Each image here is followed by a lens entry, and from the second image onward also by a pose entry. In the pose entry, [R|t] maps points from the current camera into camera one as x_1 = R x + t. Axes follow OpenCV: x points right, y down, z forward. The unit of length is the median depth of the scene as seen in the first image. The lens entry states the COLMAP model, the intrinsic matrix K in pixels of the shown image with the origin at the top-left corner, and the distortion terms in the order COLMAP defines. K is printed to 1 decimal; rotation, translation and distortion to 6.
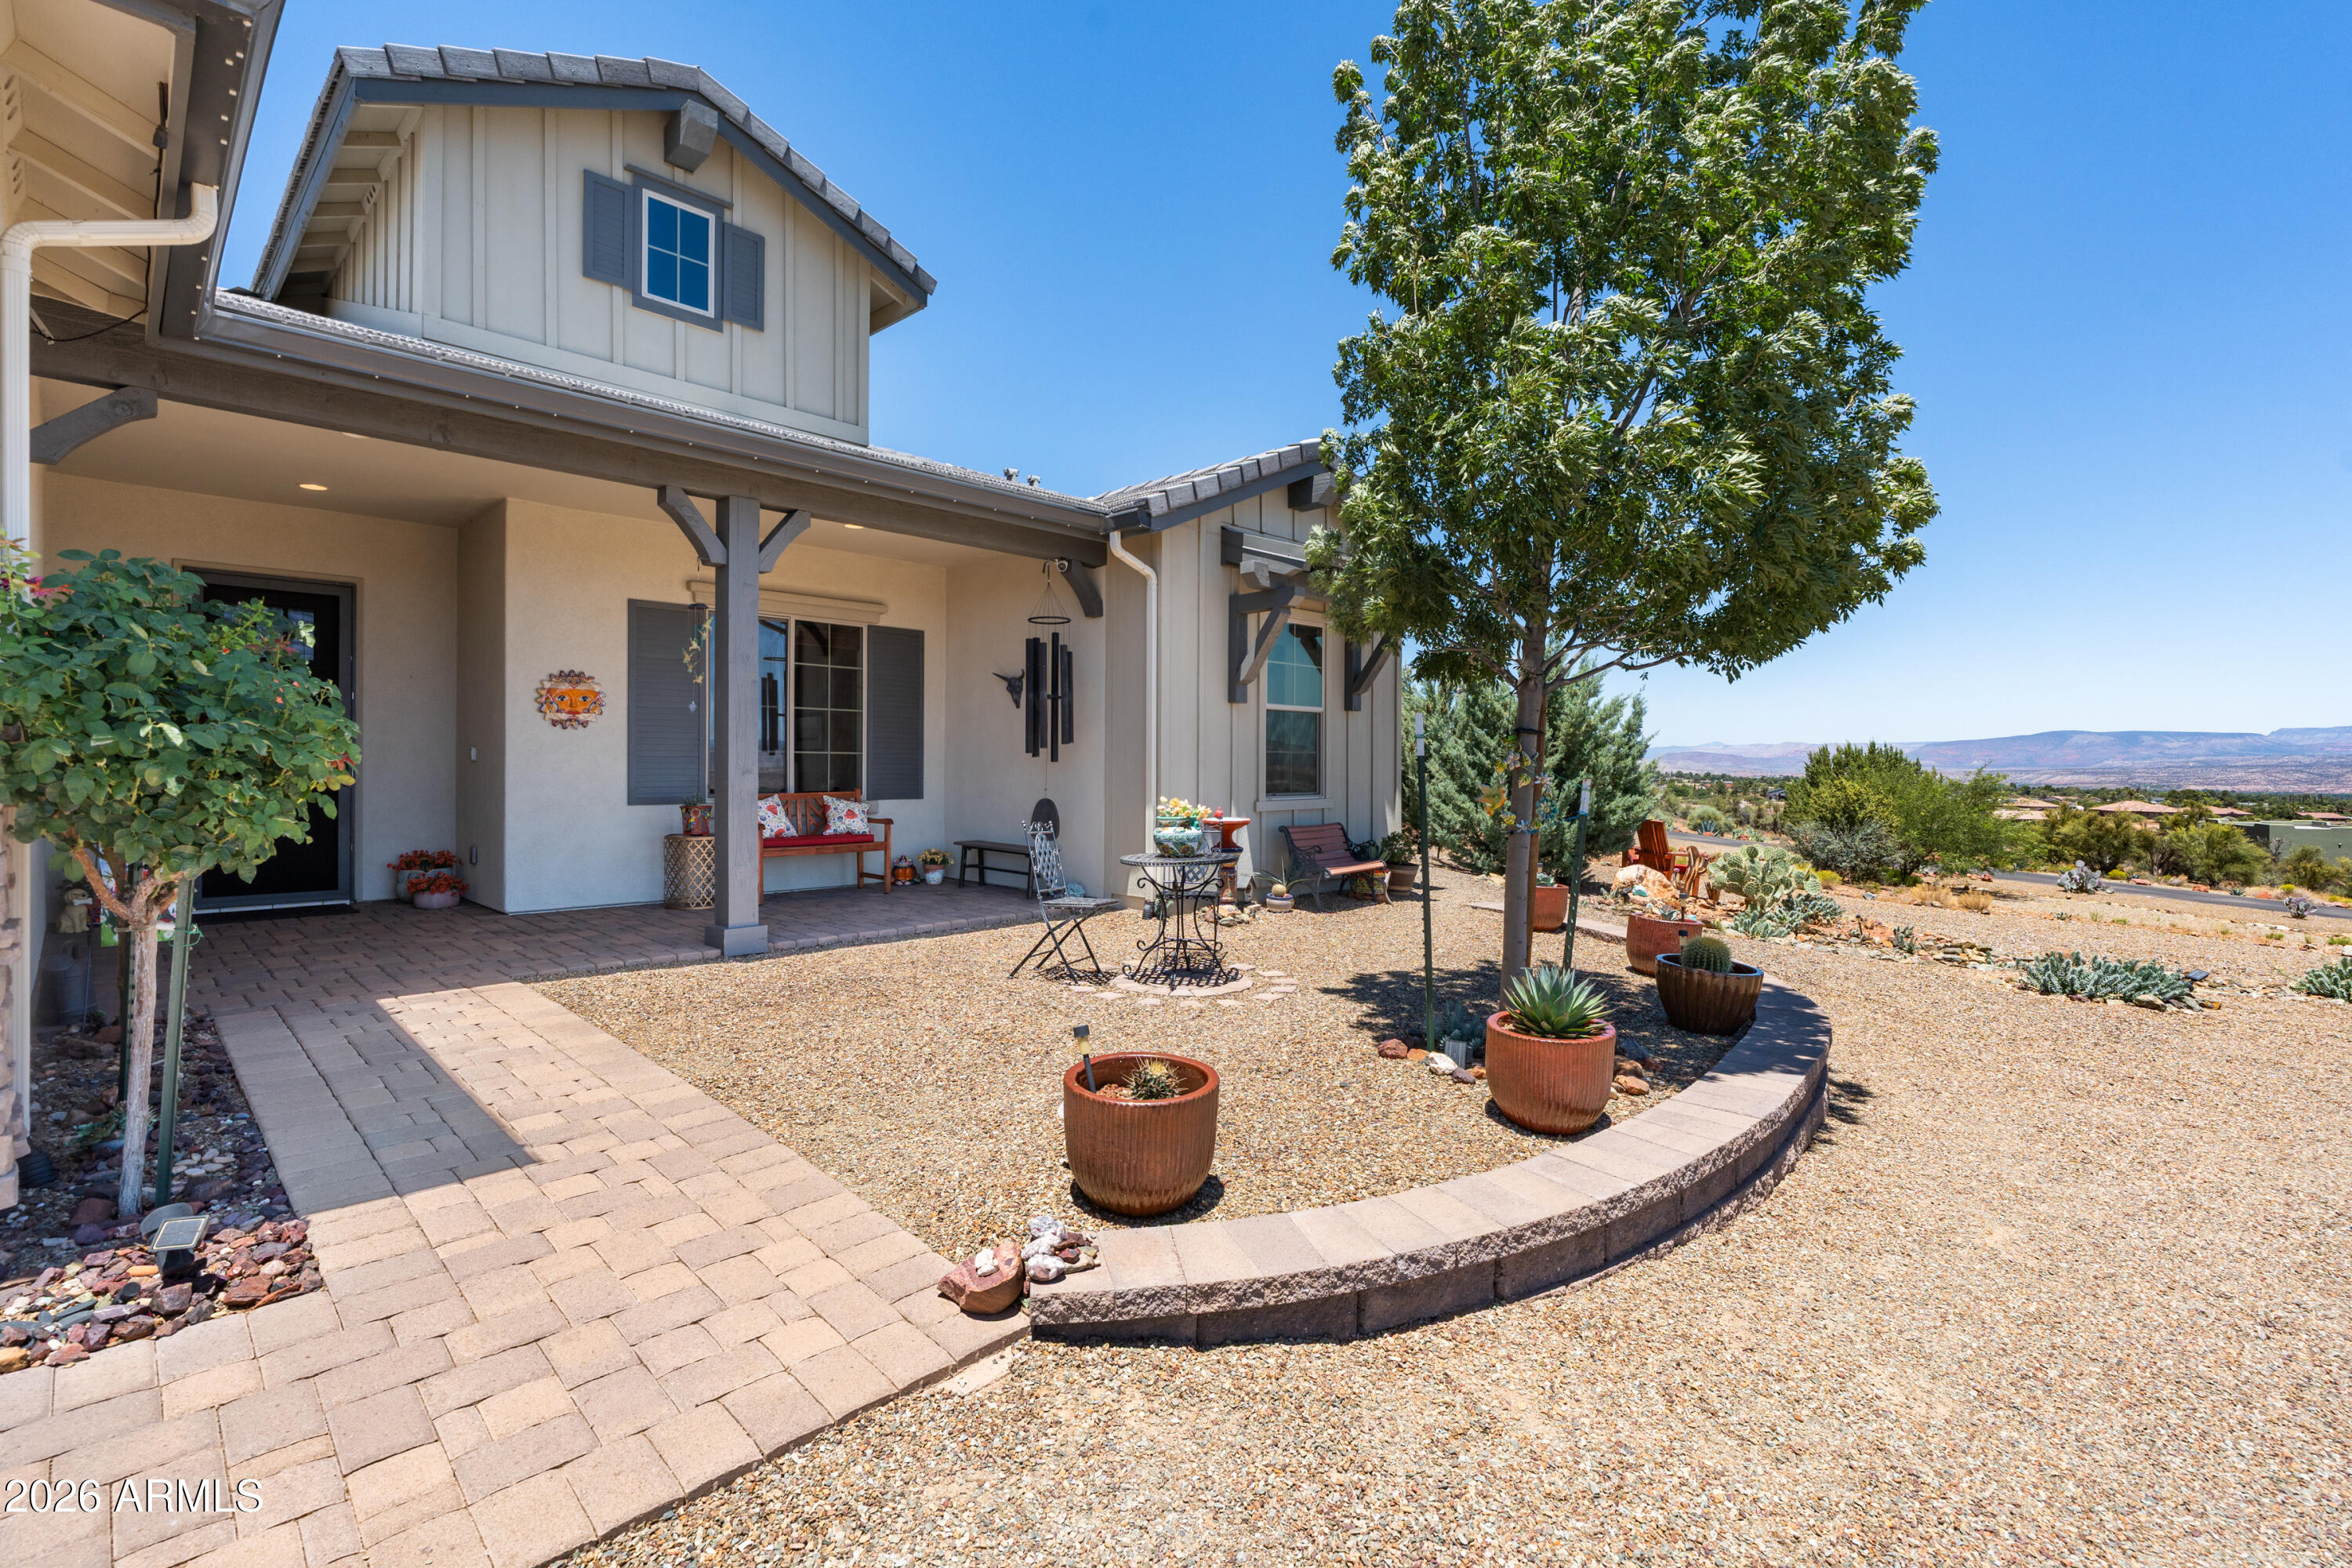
lens RADIAL K [[1060.0, 0, 1172.6], [0, 1060.0, 765.7], [0, 0, 1]] dist [-0.001187, 0.000837]
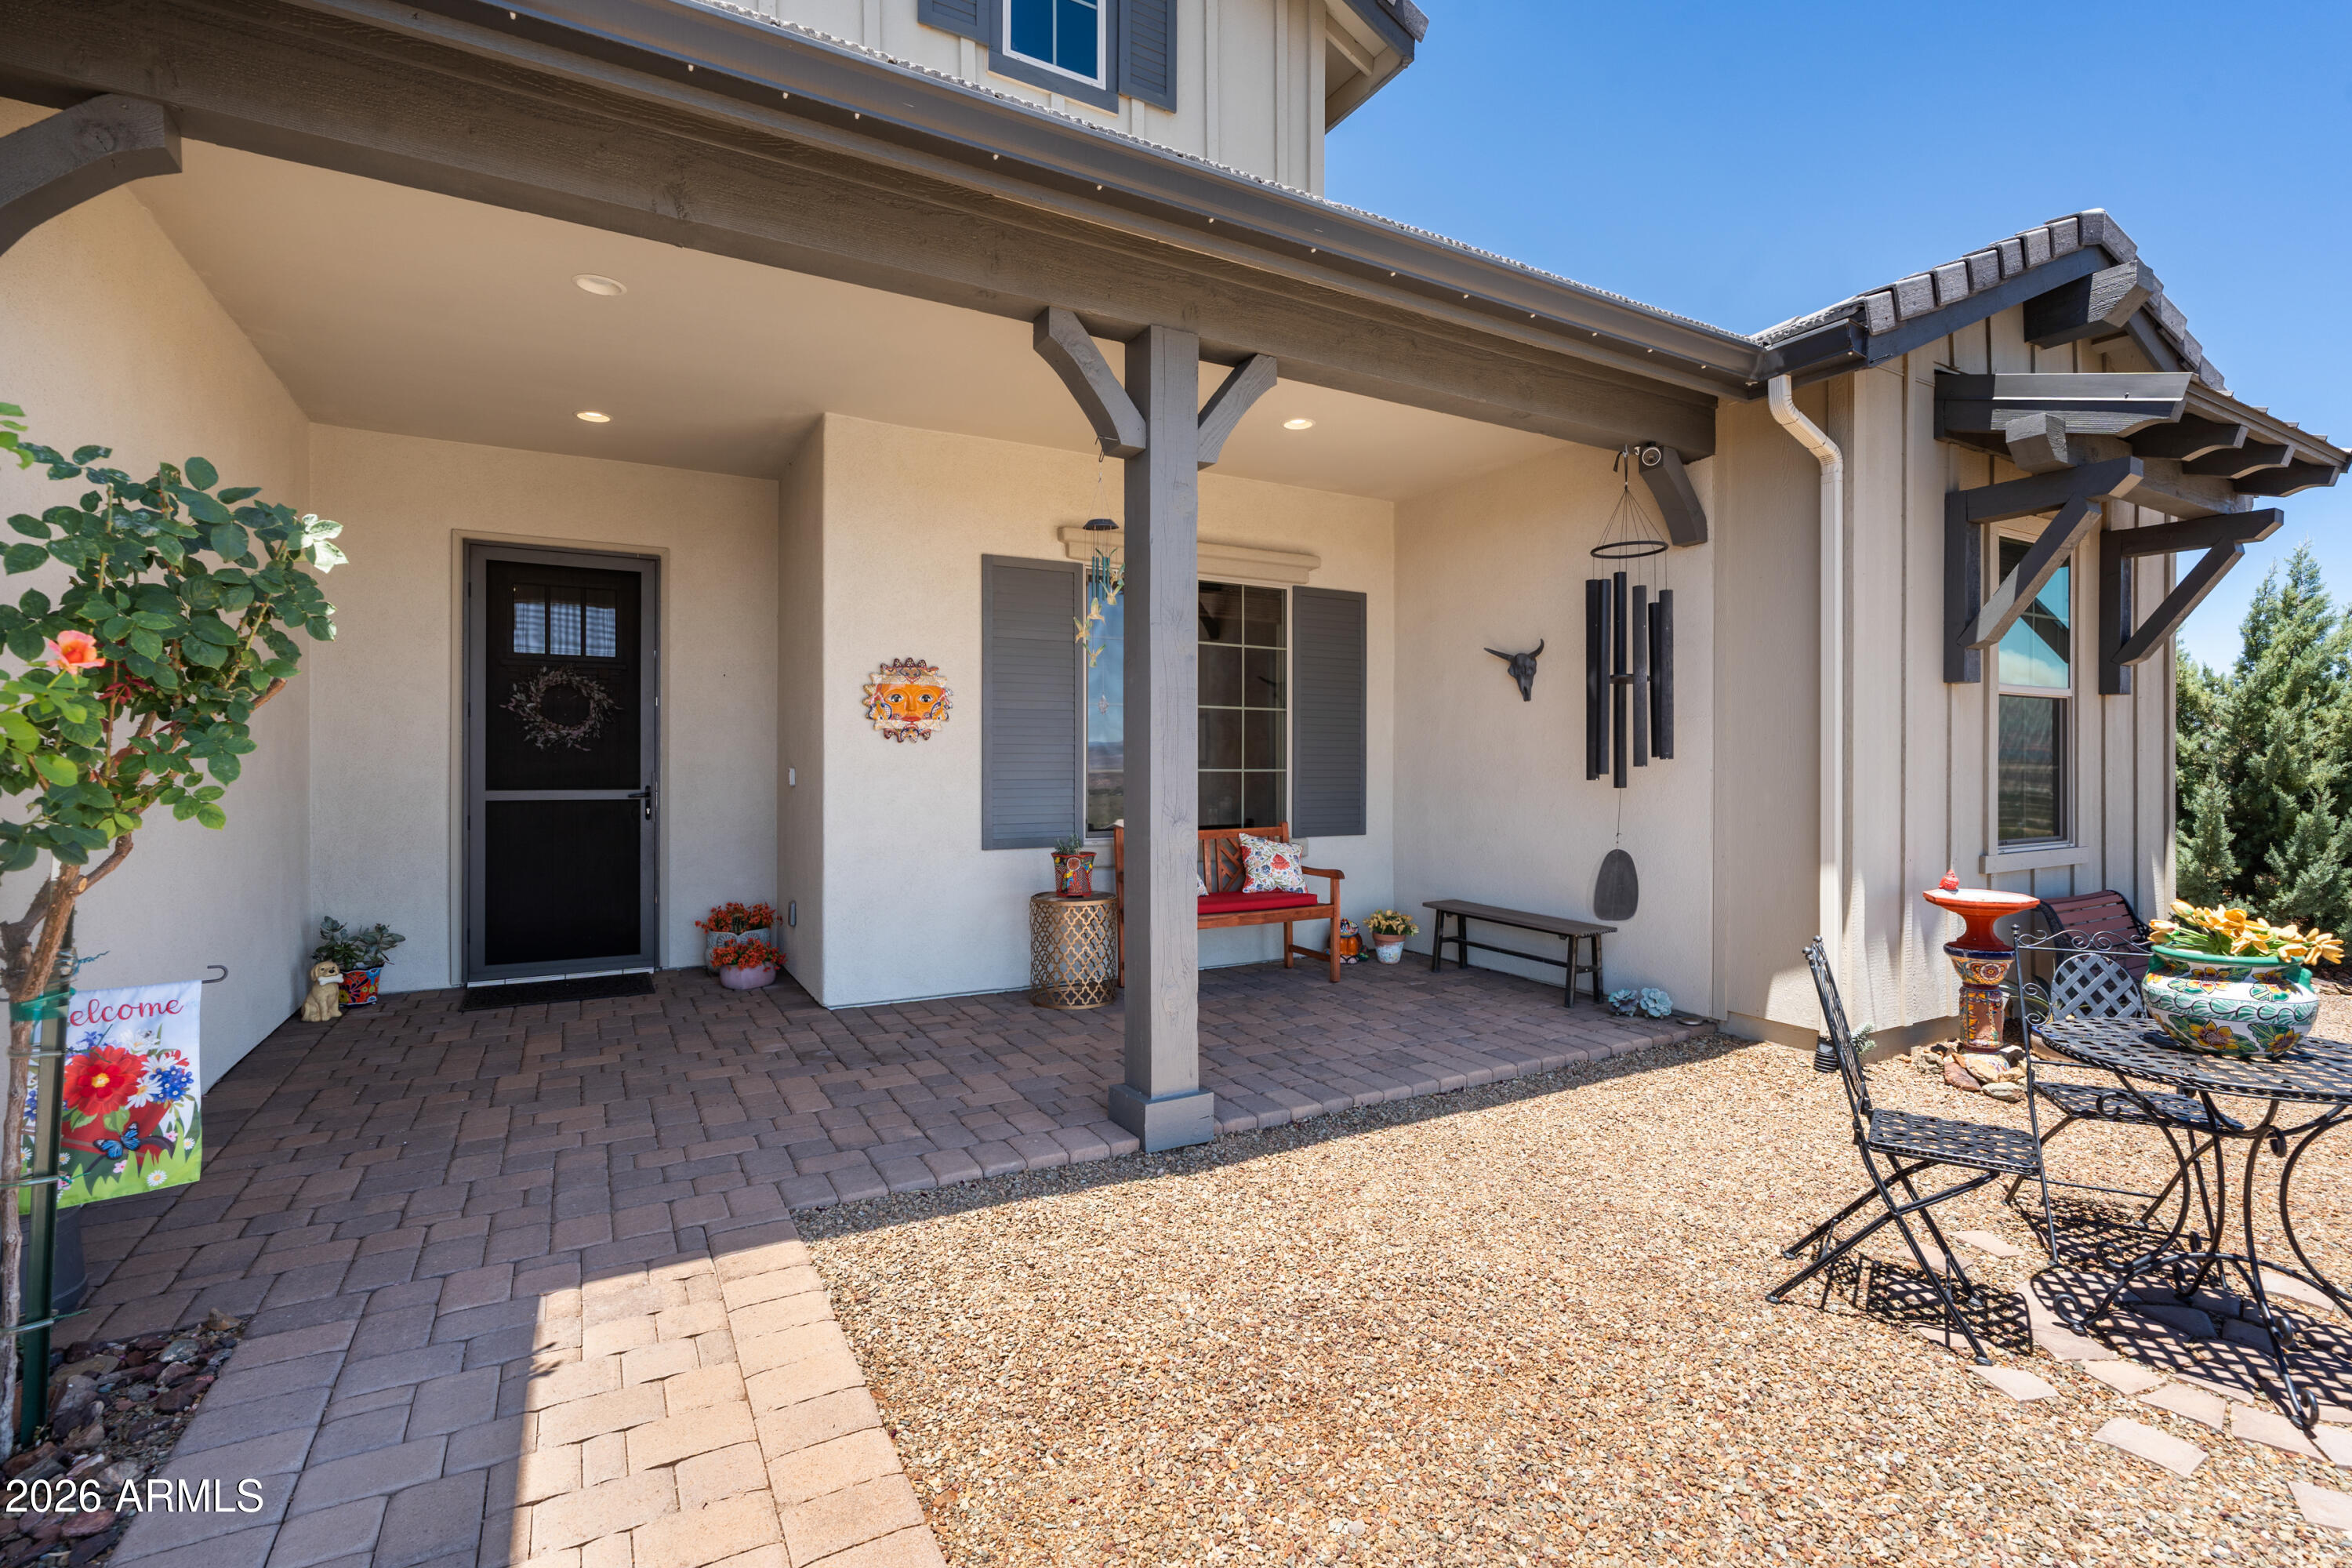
lens RADIAL K [[1072.6, 0, 1179.3], [0, 1072.6, 757.8], [0, 0, 1]] dist [0.000093, 0.000034]
pose [[0.959173, -0.005972, -0.282757, -0.192048], [0.003934, 0.999962, -0.007774, -0.017721], [0.282792, 0.006344, 0.959160, 0.363420]]
